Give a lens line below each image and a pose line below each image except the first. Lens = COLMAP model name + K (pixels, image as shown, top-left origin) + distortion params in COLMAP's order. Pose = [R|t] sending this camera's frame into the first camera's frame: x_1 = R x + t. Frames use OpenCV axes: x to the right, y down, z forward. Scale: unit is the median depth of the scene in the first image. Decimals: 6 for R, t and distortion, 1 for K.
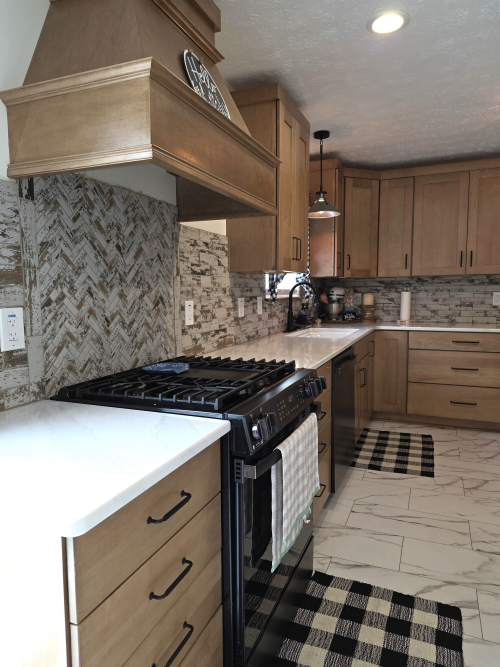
lens RADIAL K [[451.3, 0, 251.2], [0, 451.3, 337.7], [0, 0, 1]] dist [0.056884, -0.013522]
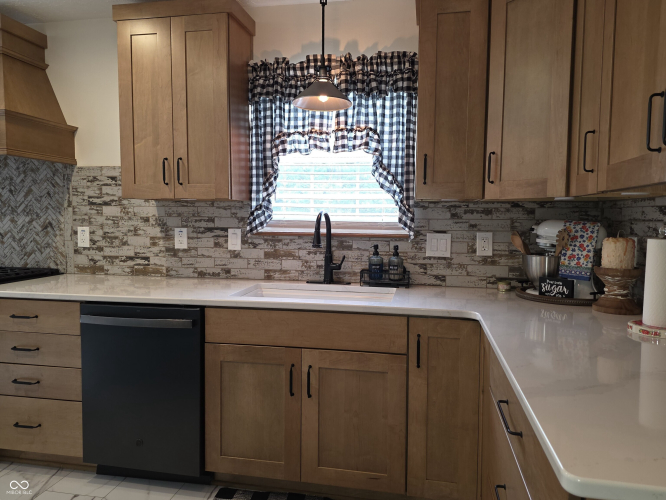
lens RADIAL K [[477.2, 0, 334.8], [0, 477.2, 245.3], [0, 0, 1]] dist [0.003779, -0.003940]
pose [[0.199306, 0.076474, -0.976949, 1.288773], [-0.111886, 0.992207, 0.054842, -0.183461], [0.973529, 0.098376, 0.206309, 1.431039]]
